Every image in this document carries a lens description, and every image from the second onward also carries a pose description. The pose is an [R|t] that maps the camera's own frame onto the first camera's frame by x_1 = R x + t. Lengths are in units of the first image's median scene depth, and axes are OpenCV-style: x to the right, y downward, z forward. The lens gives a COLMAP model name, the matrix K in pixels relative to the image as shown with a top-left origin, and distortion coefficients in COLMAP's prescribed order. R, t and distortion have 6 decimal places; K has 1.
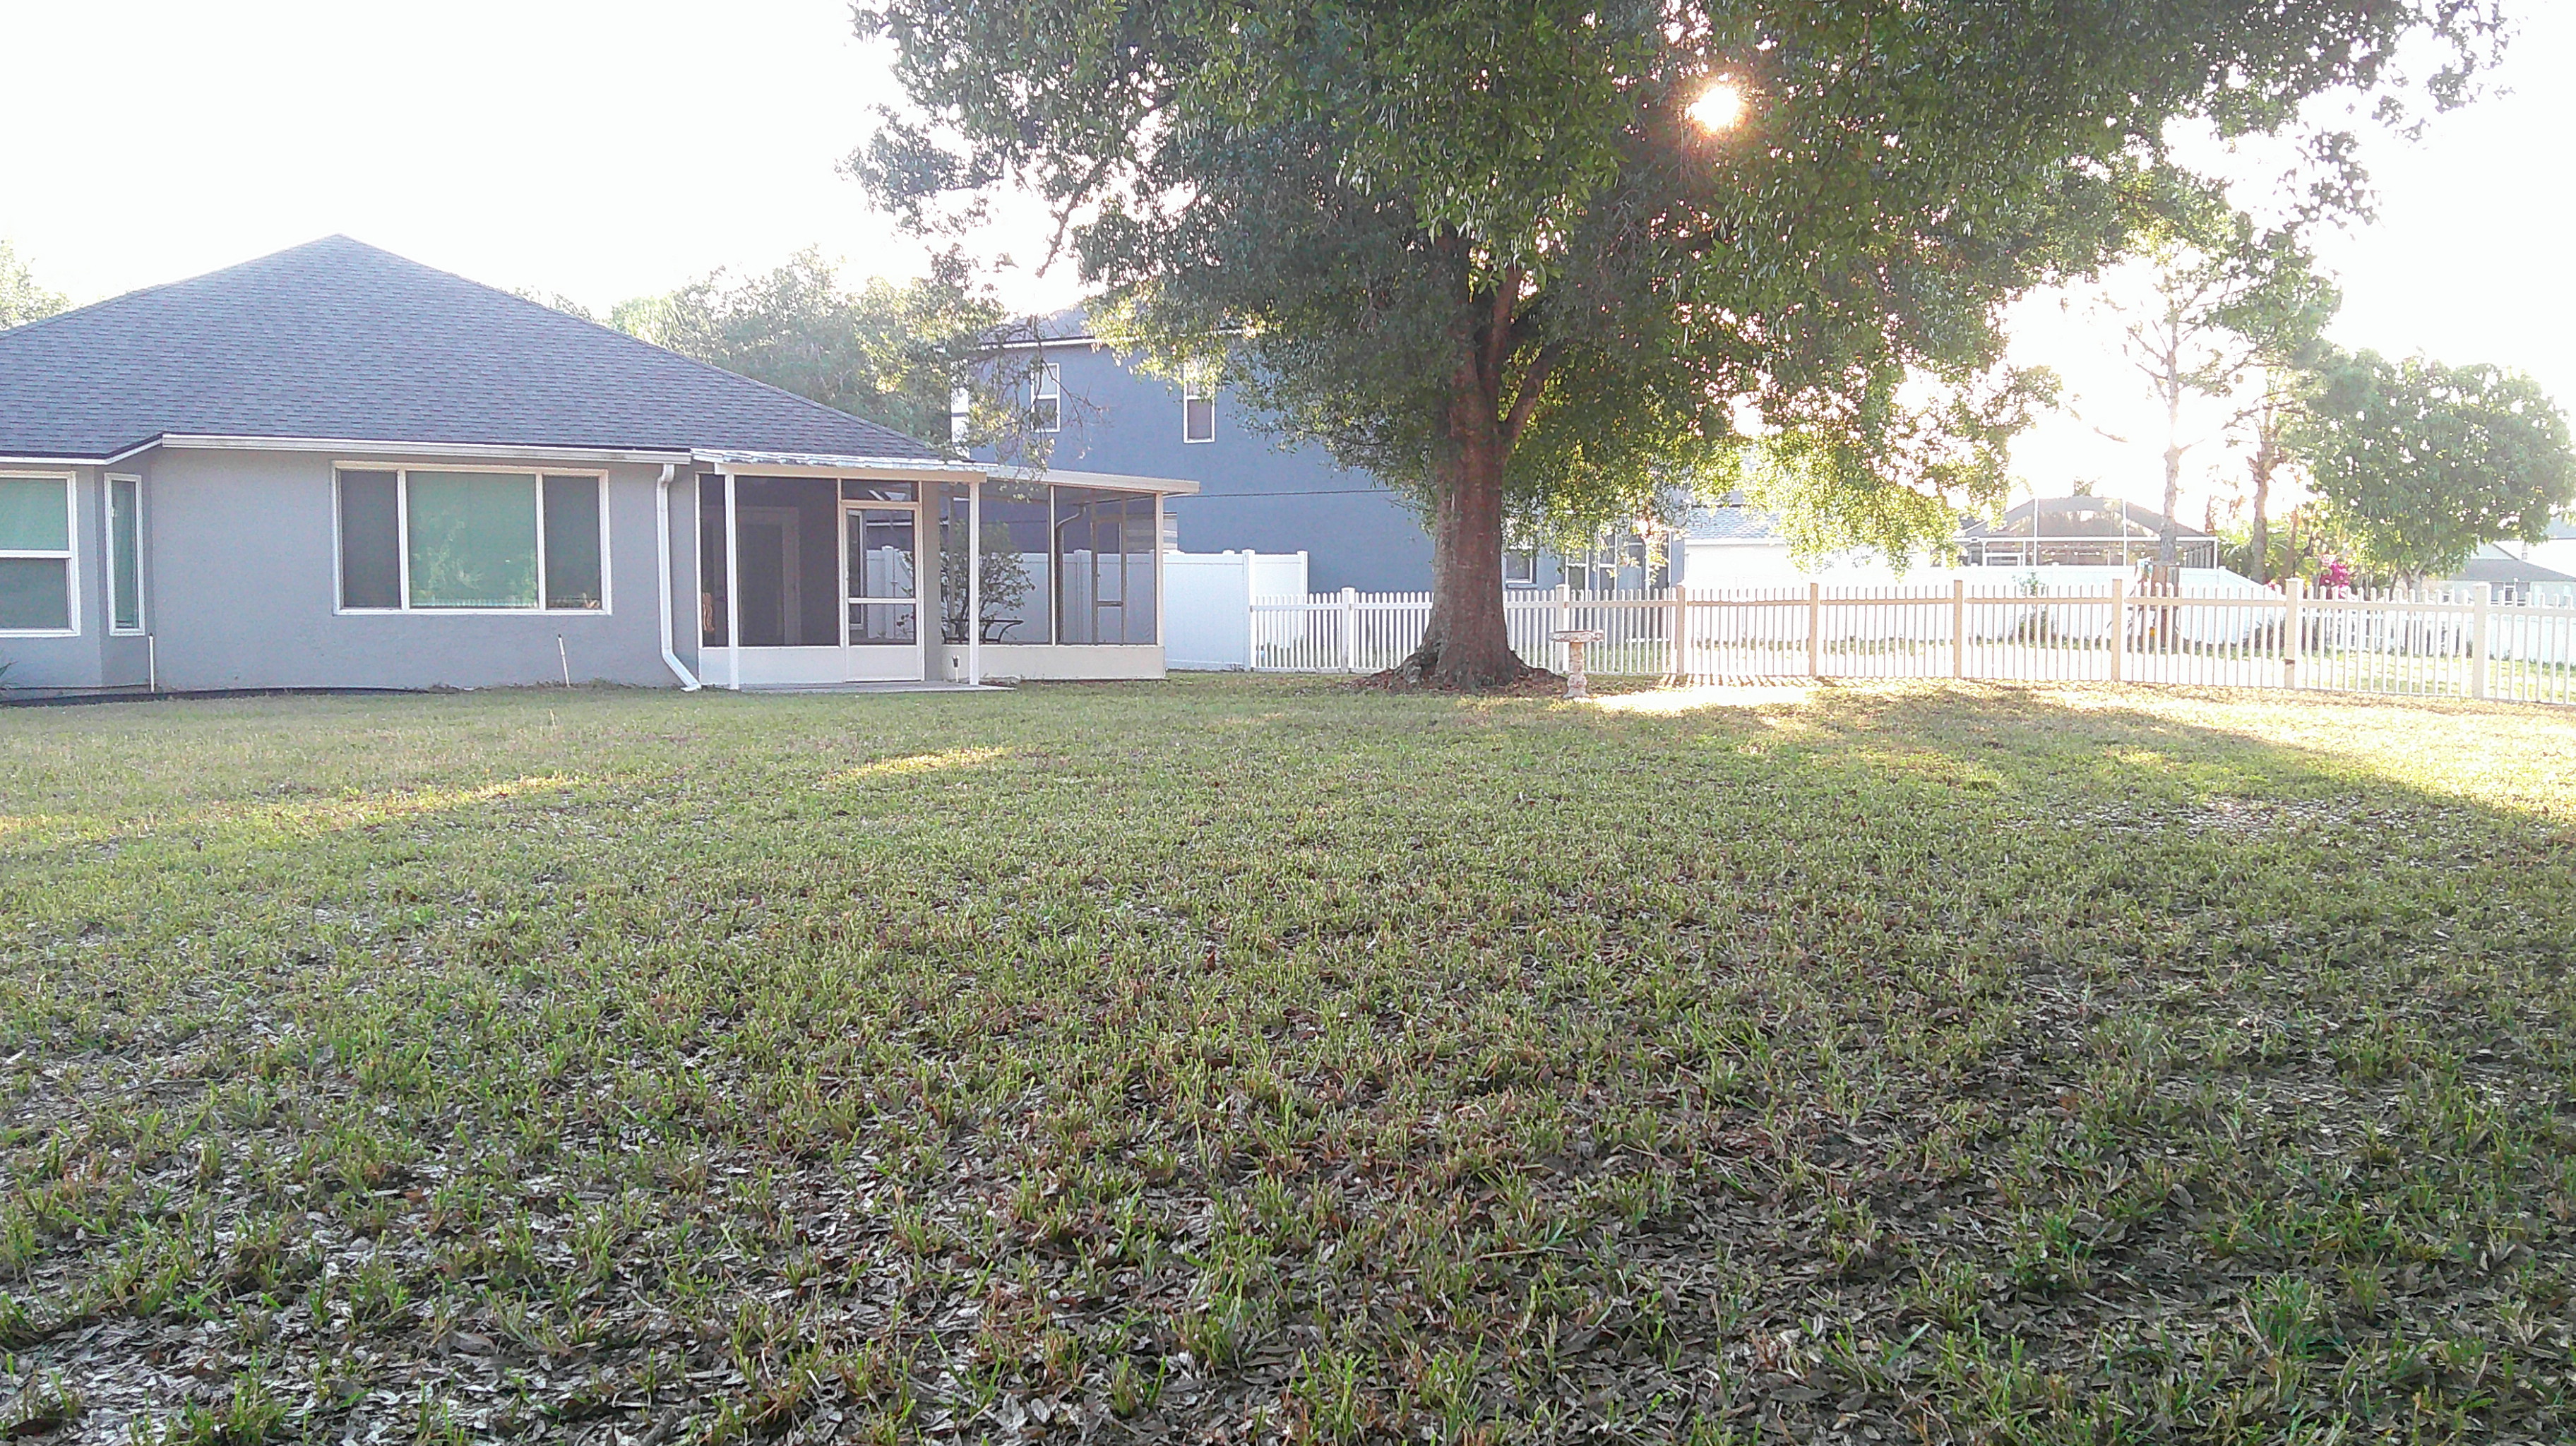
lens RADIAL K [[2259.1, 0, 1282.2], [0, 2259.1, 742.7], [0, 0, 1]] dist [0.100920, -0.293908]
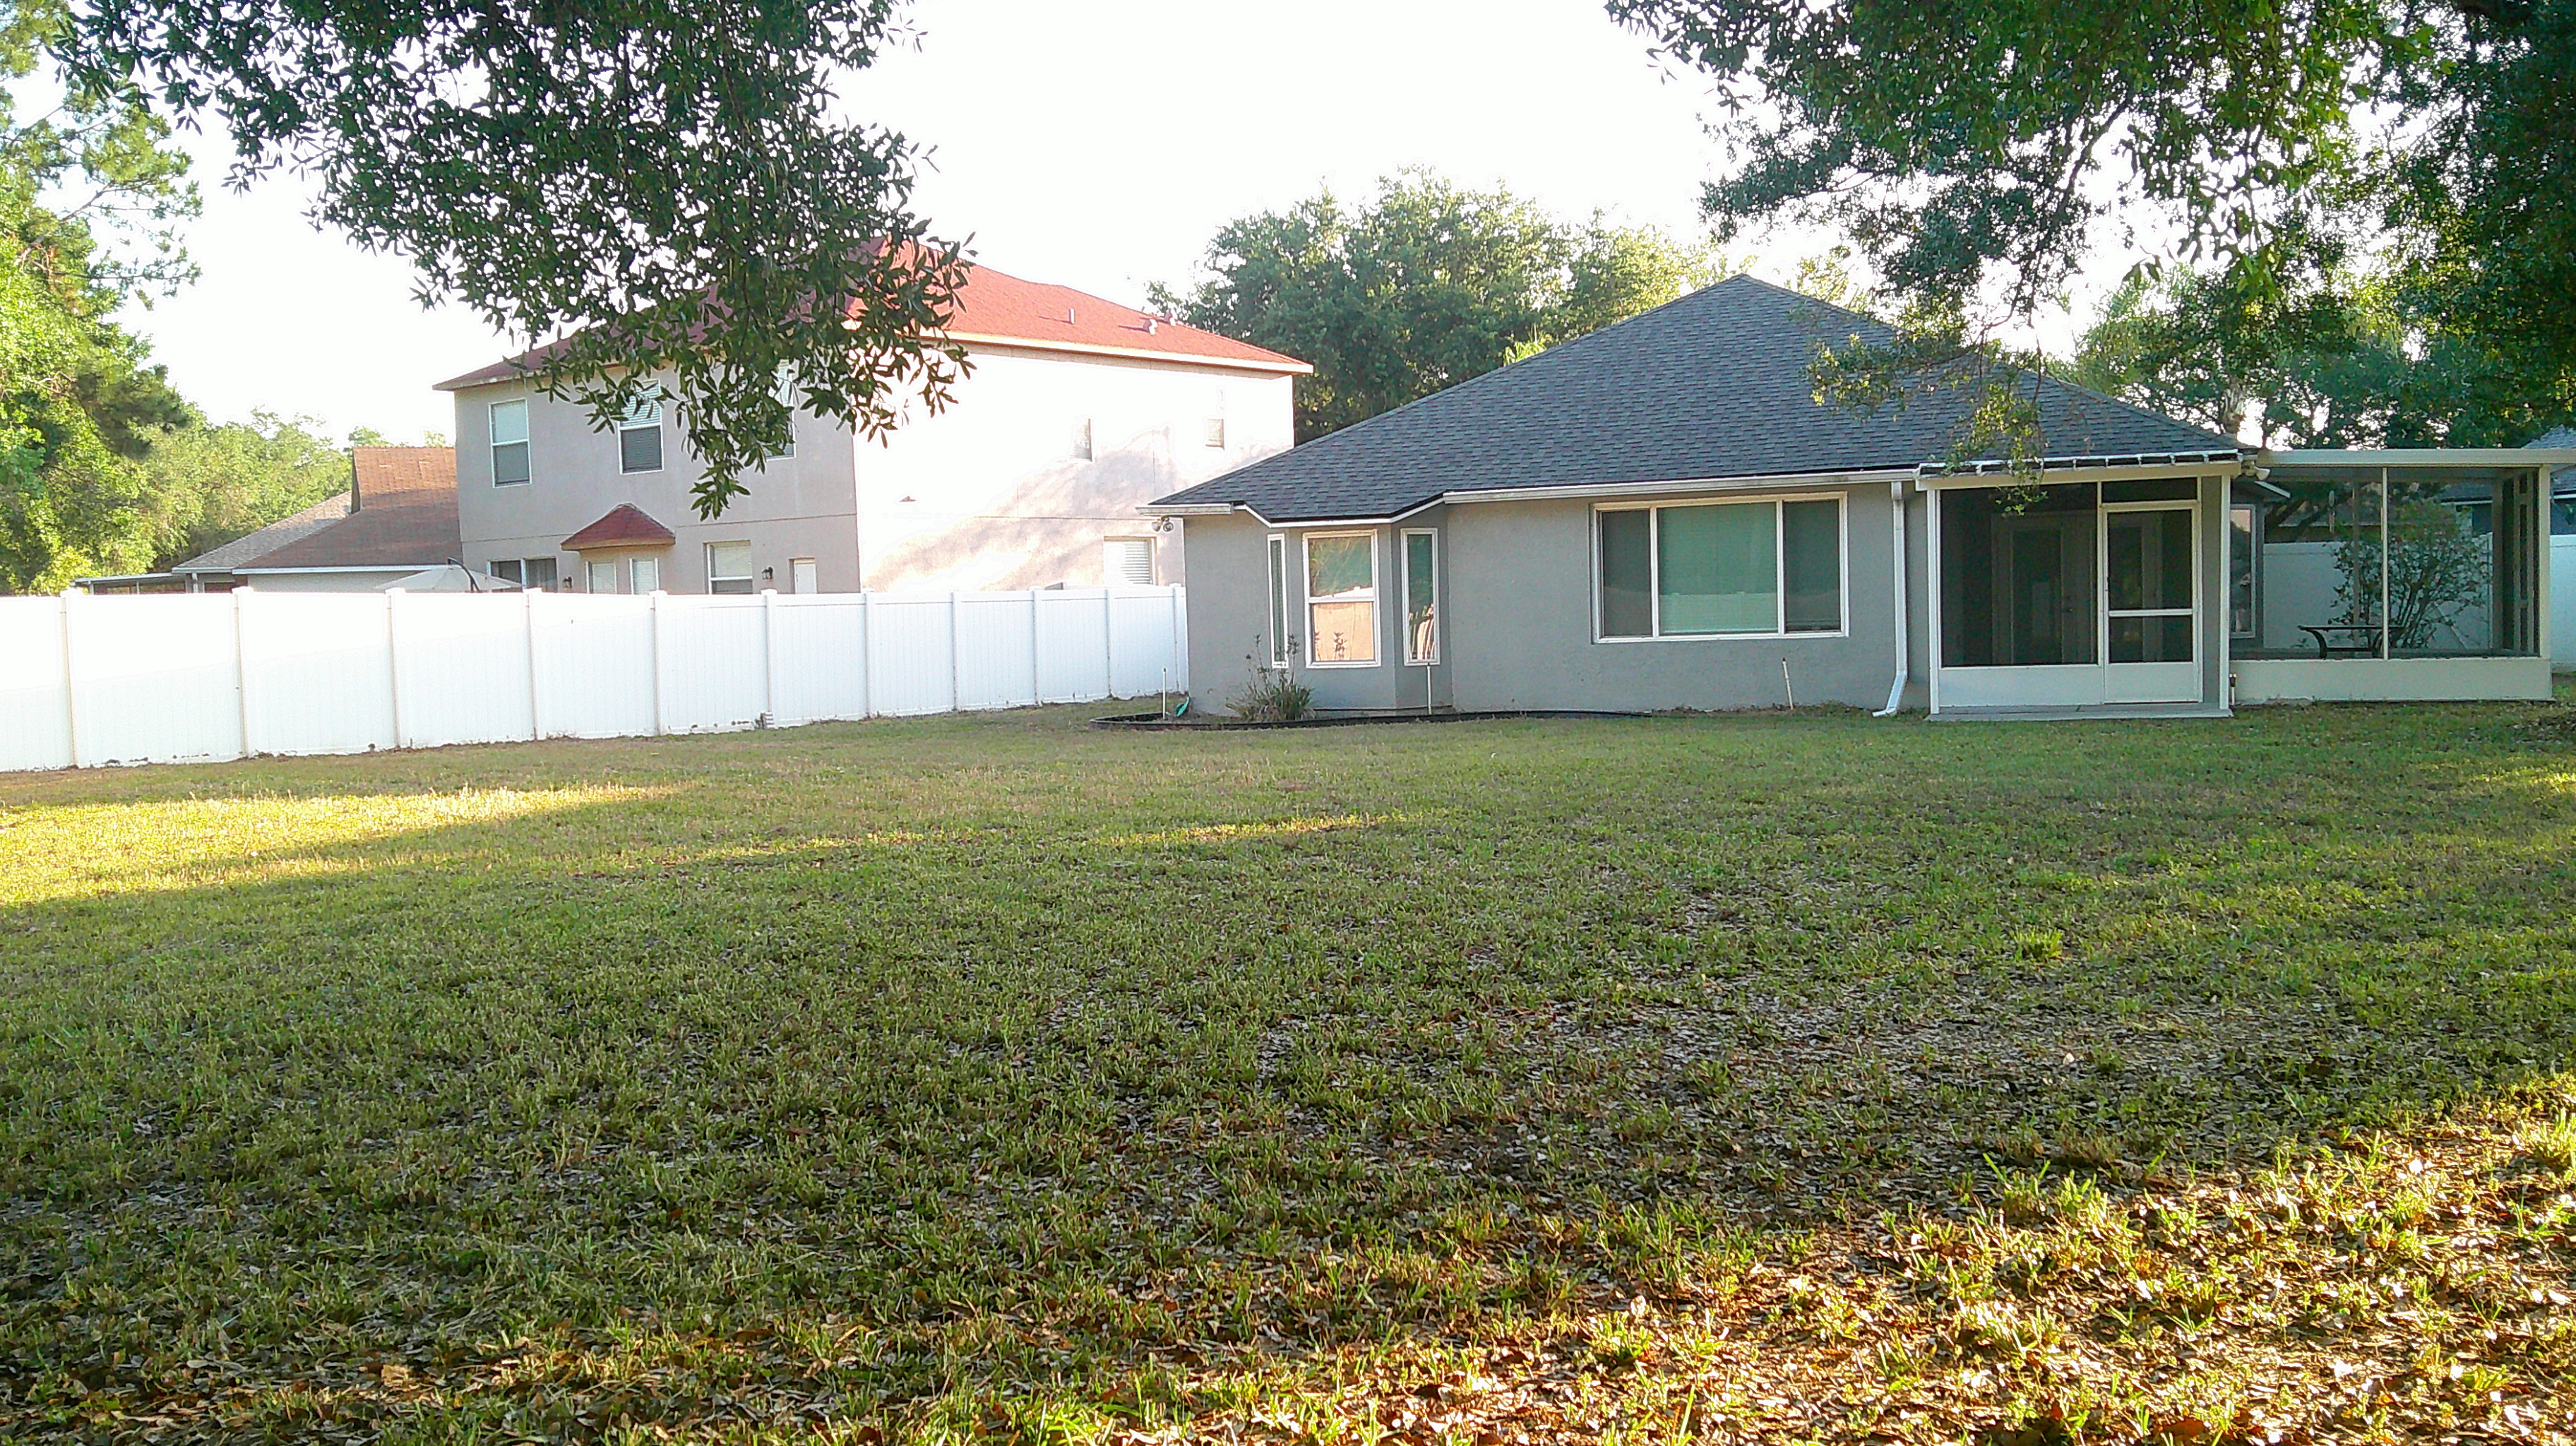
lens RADIAL K [[2259.1, 0, 1282.2], [0, 2259.1, 742.7], [0, 0, 1]] dist [0.100920, -0.293908]
pose [[0.651234, 0.014361, -0.758741, 0.301965], [-0.016941, 0.999847, 0.004384, -0.010093], [0.758688, 0.009999, 0.651378, 0.165360]]
